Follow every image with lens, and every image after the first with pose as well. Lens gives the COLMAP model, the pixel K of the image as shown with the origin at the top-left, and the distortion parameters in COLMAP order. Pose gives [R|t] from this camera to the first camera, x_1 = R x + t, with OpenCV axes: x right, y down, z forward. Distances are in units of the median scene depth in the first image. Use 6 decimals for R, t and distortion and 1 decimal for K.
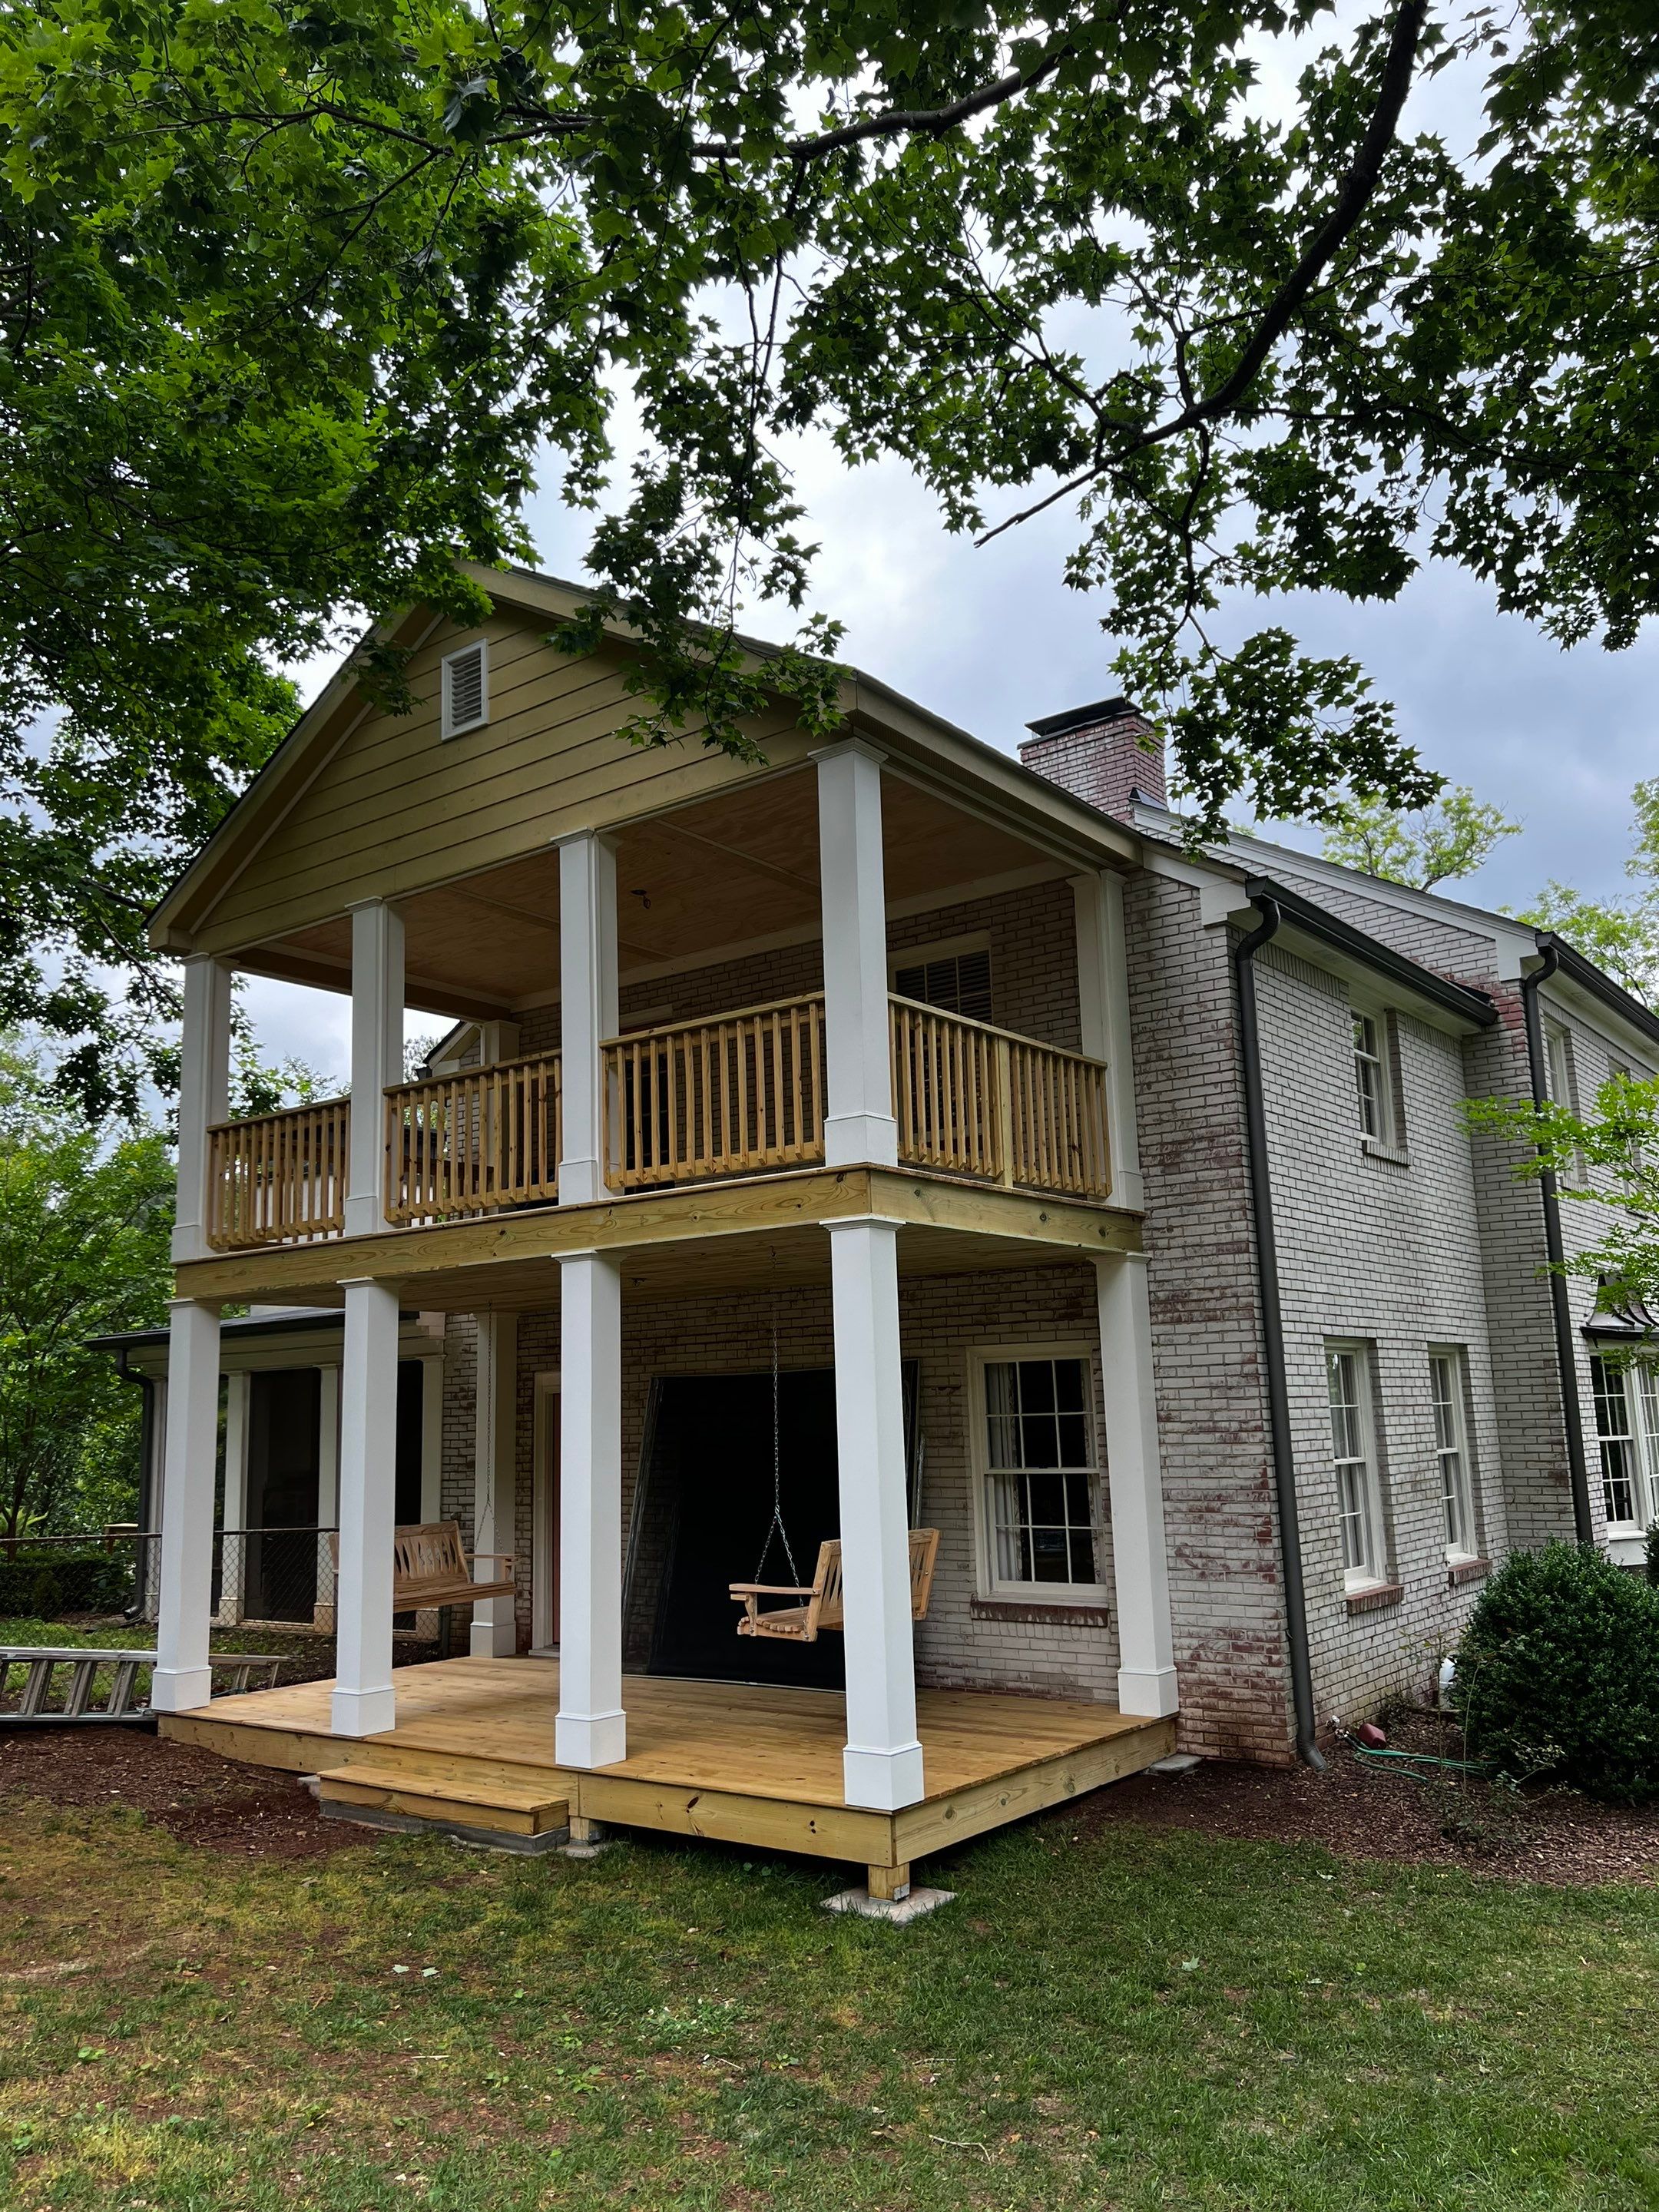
lens RADIAL K [[1661.8, 0, 829.5], [0, 1661.8, 1106.0], [0, 0, 1]] dist [0.032581, -0.013746]
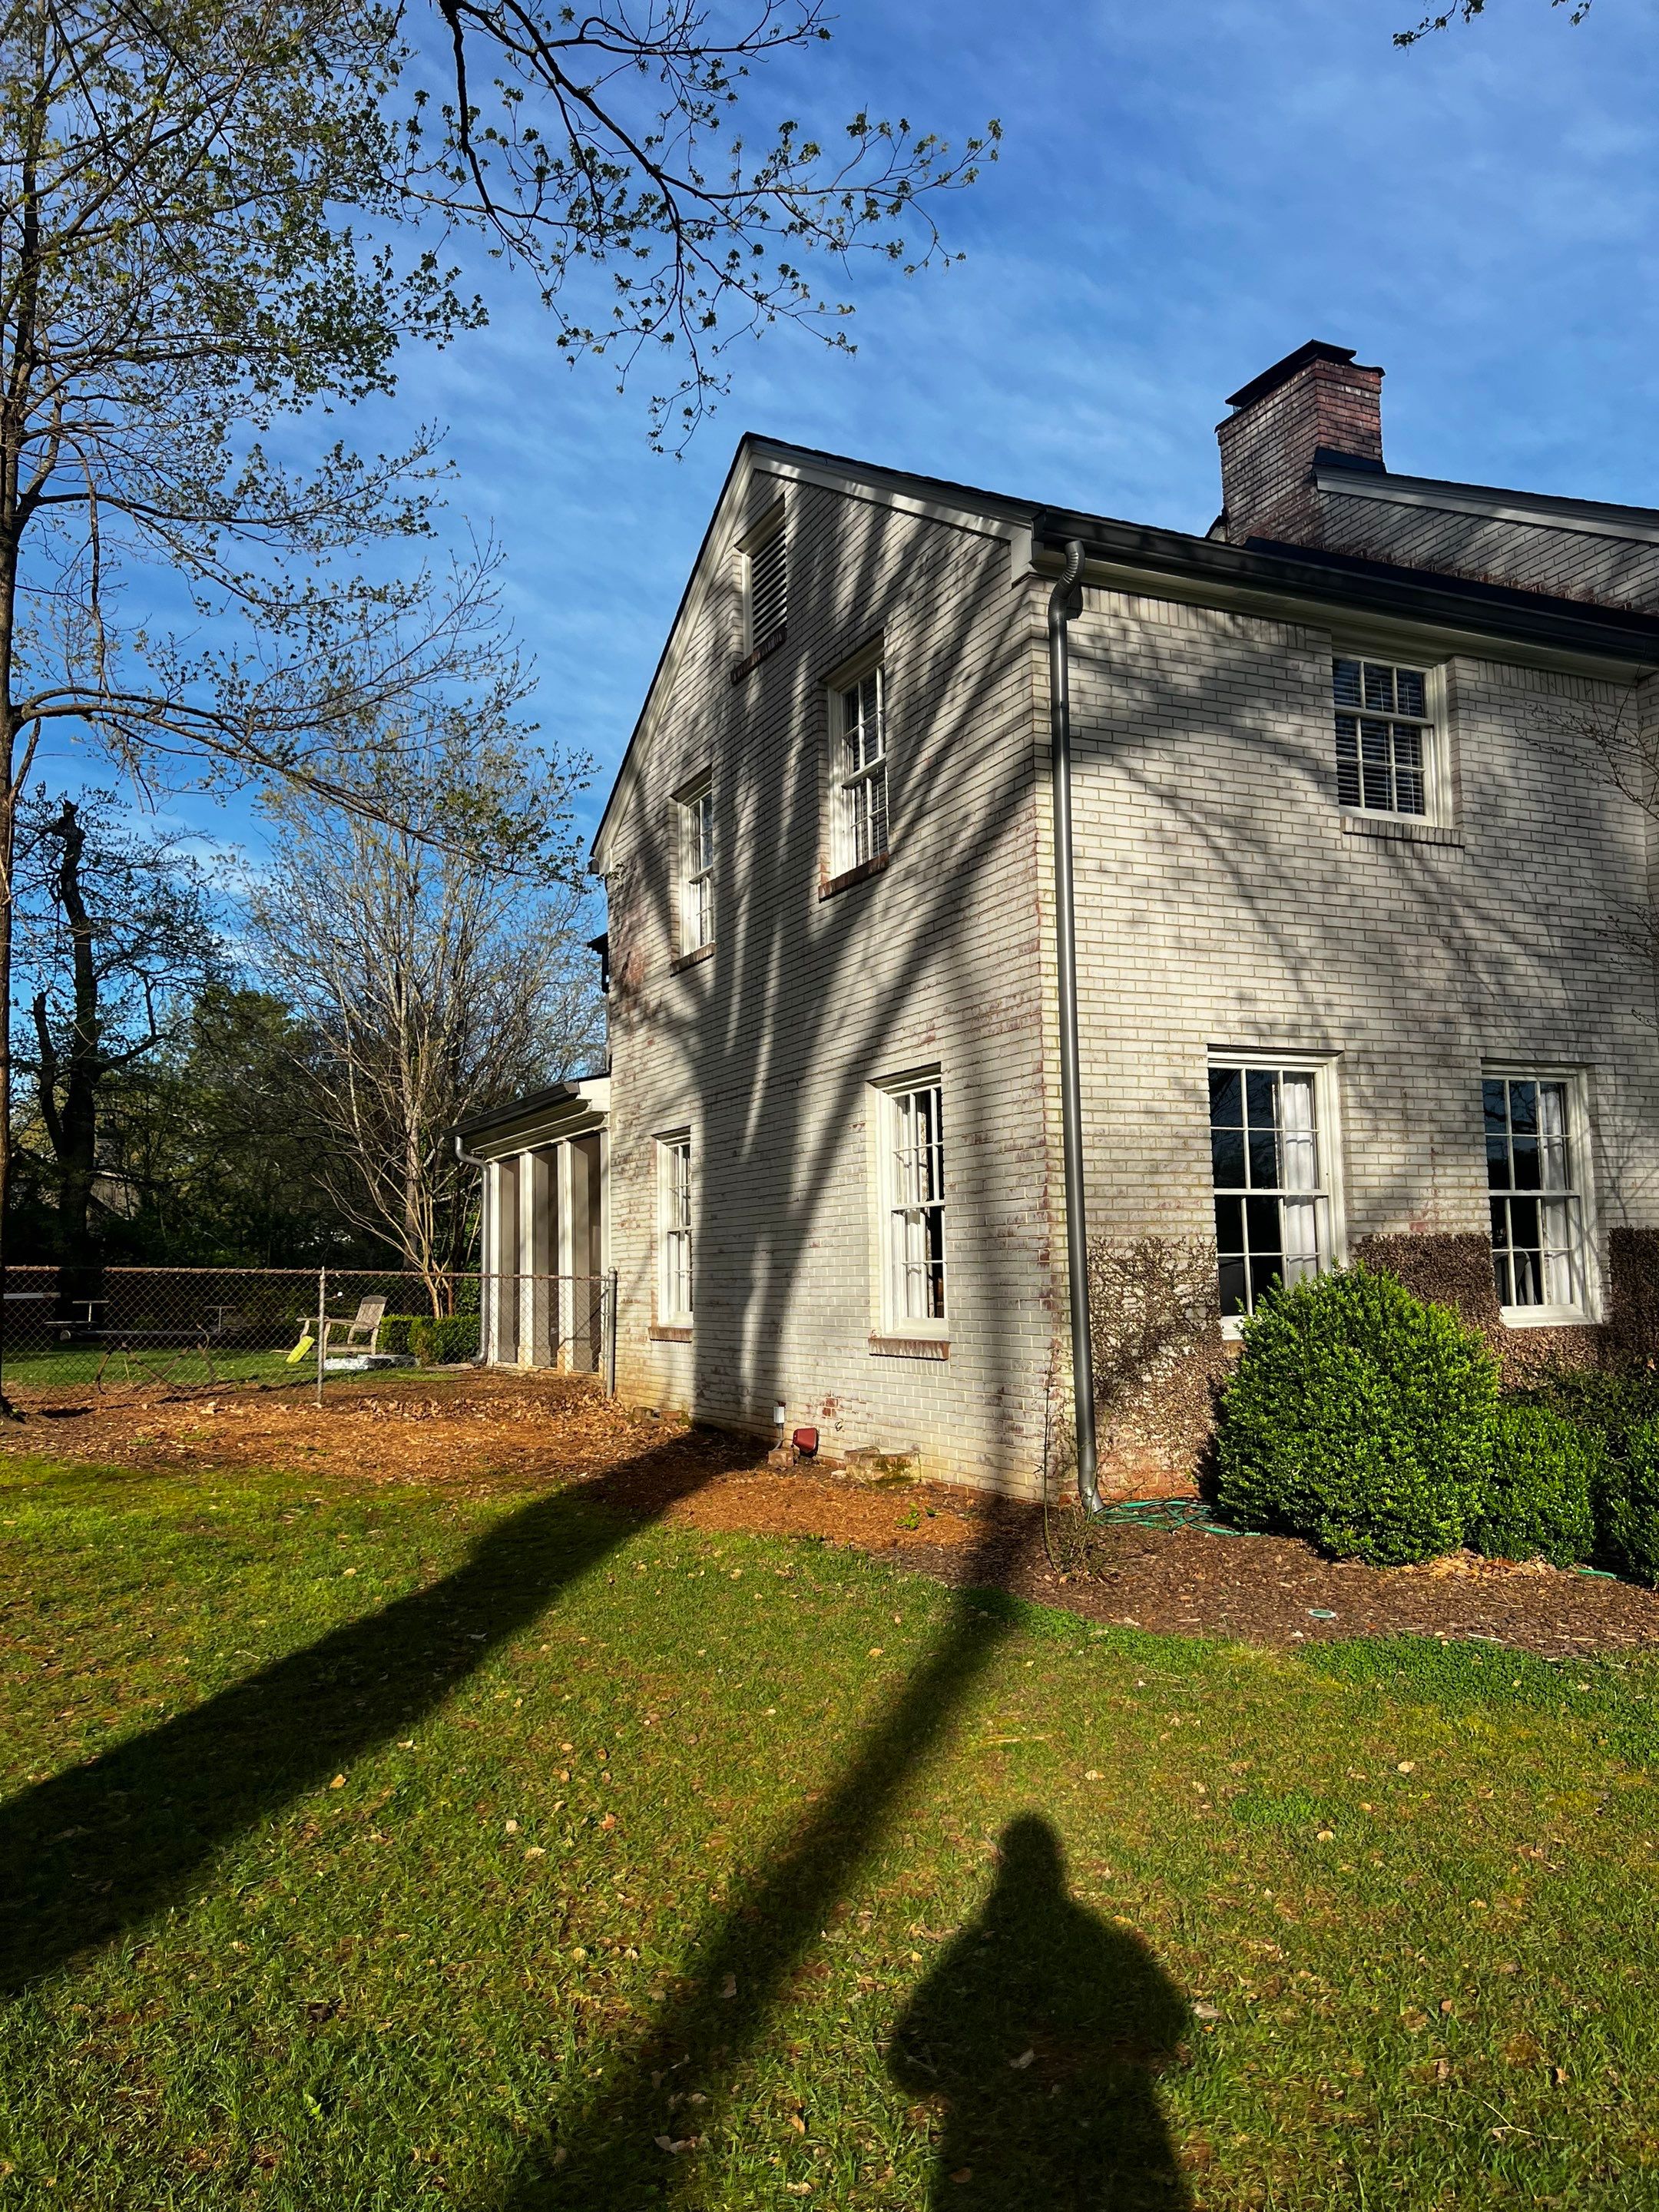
lens RADIAL K [[1646.9, 0, 829.5], [0, 1646.9, 1106.0], [0, 0, 1]] dist [0.109985, -0.177513]
pose [[0.892395, -0.037669, -0.449680, 0.518578], [0.080666, 0.993775, 0.076836, 0.089040], [0.443986, -0.104842, 0.889879, 0.147581]]
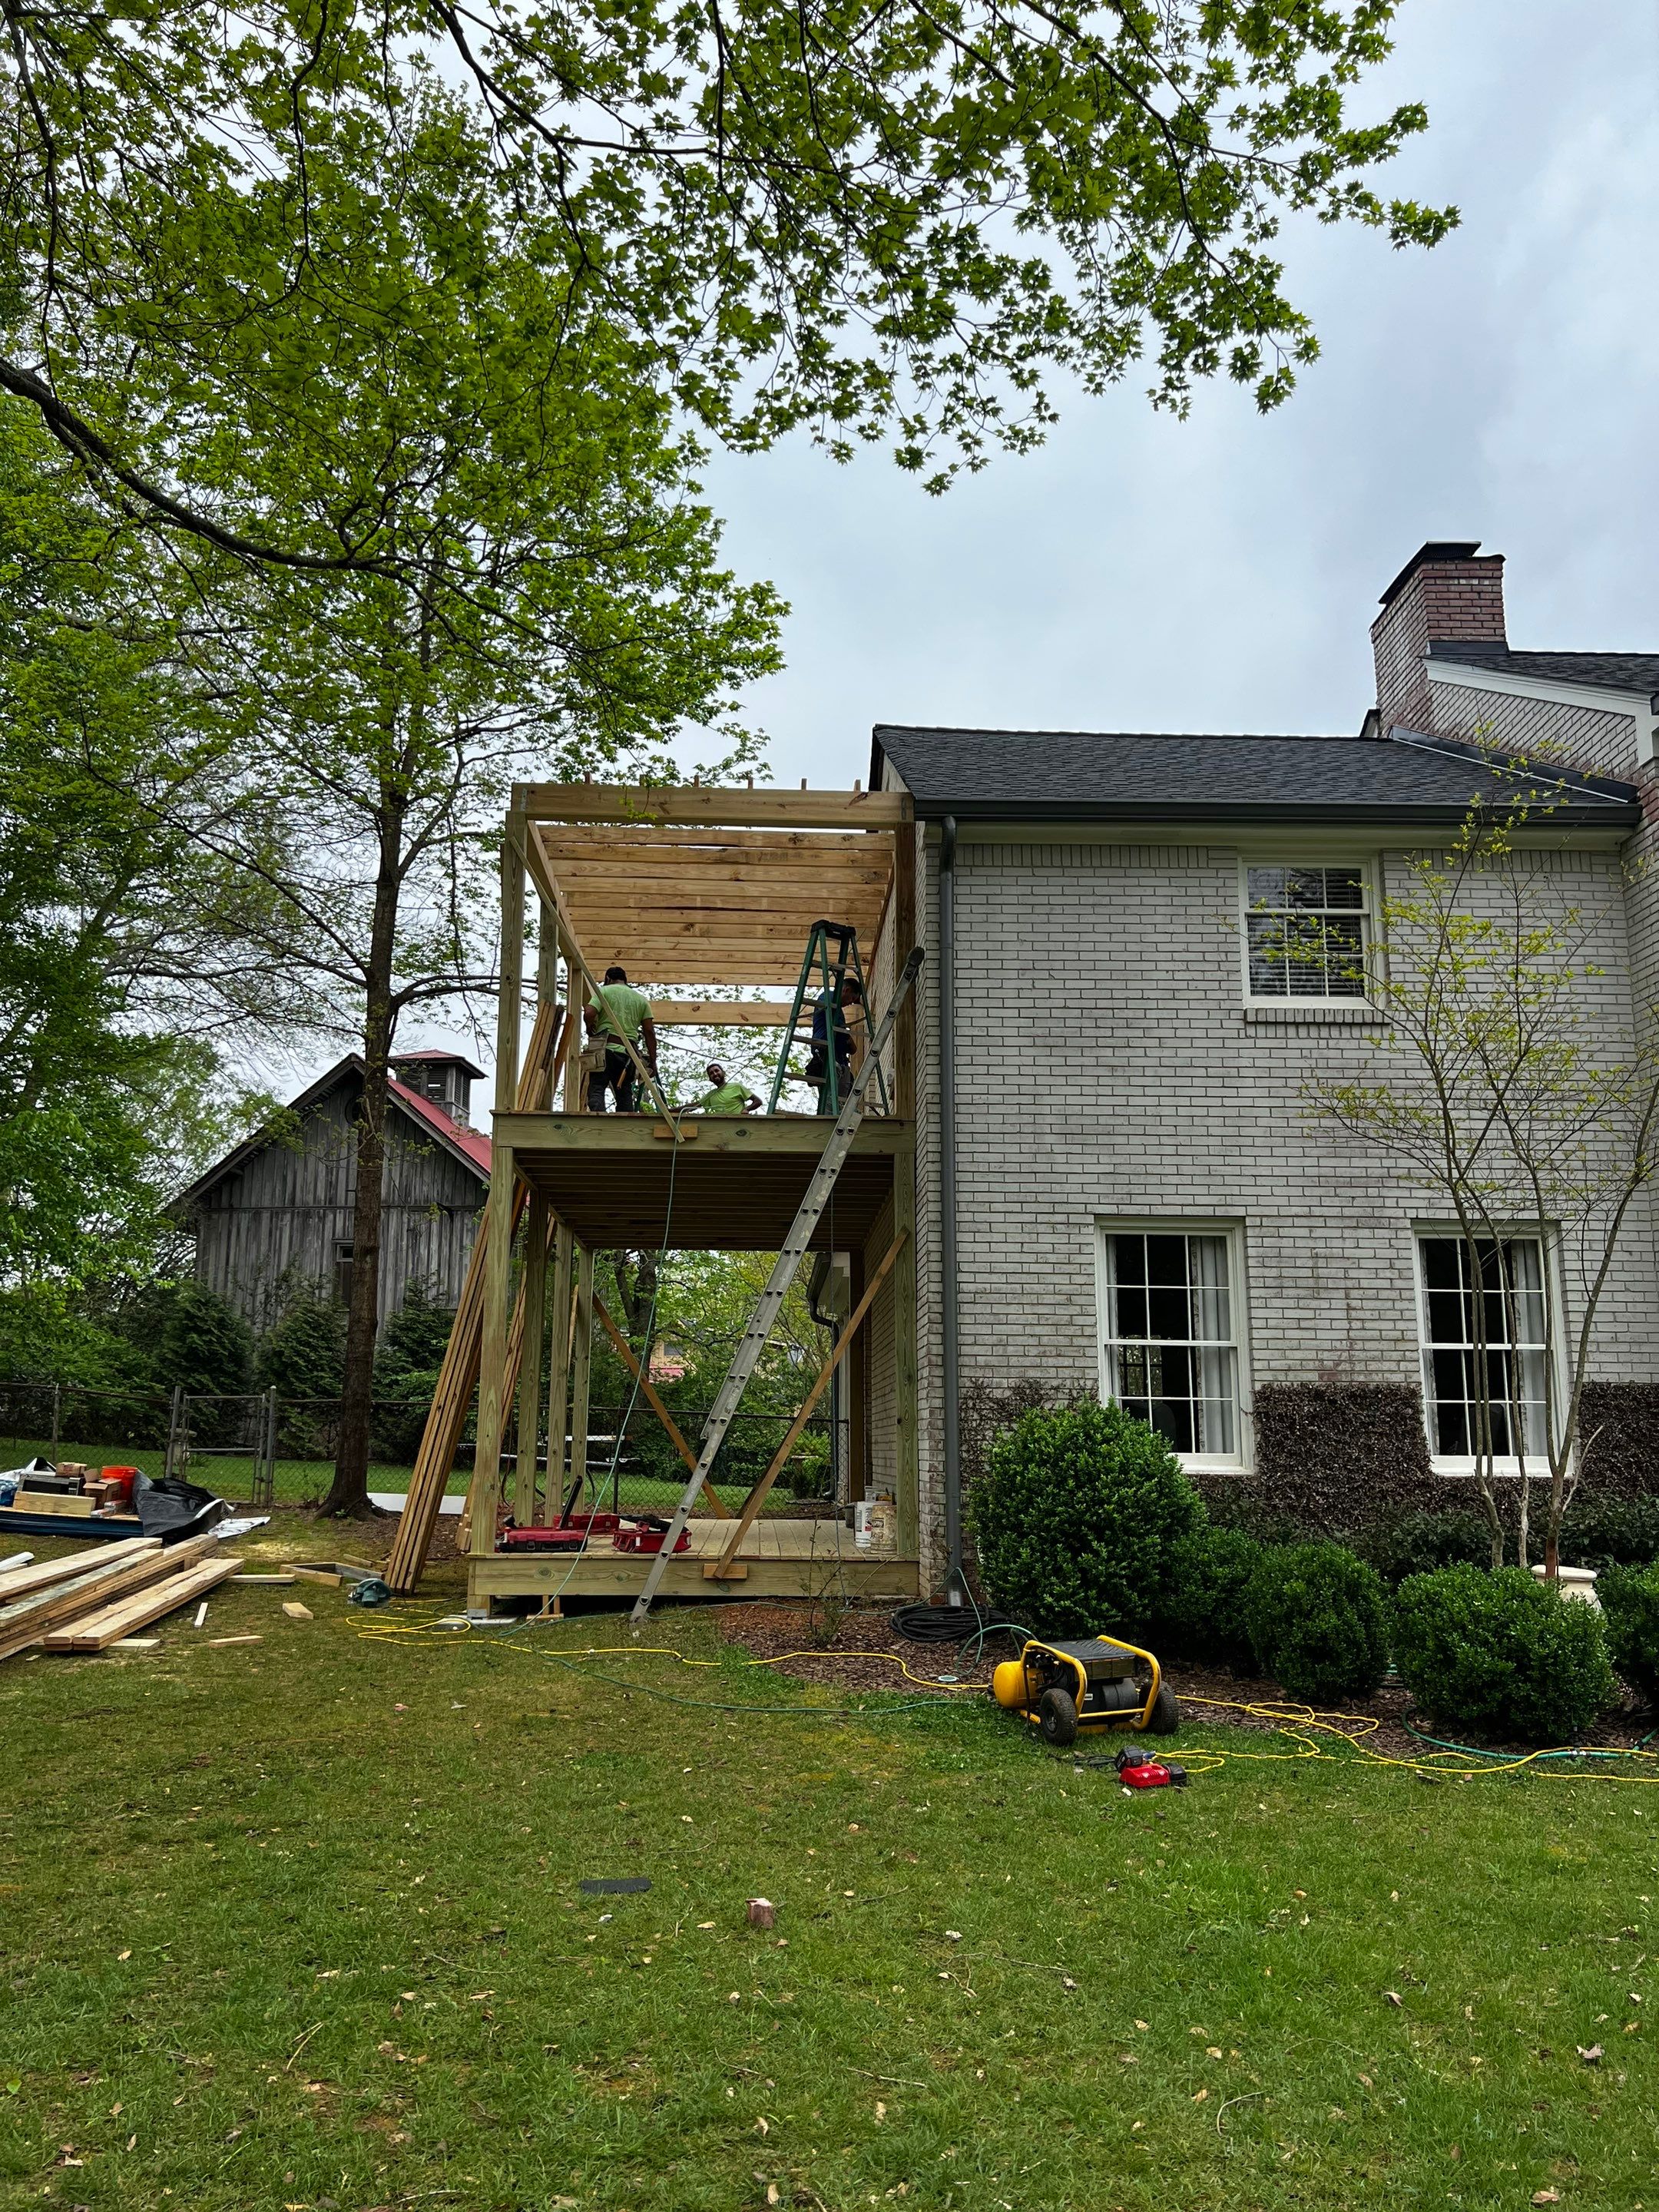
lens RADIAL K [[1646.9, 0, 829.5], [0, 1646.9, 1106.0], [0, 0, 1]] dist [0.109985, -0.177513]
pose [[0.642073, -0.122834, -0.756739, 0.983214], [0.119476, 0.991053, -0.059496, 0.115026], [0.757277, -0.052211, 0.651004, 0.232598]]
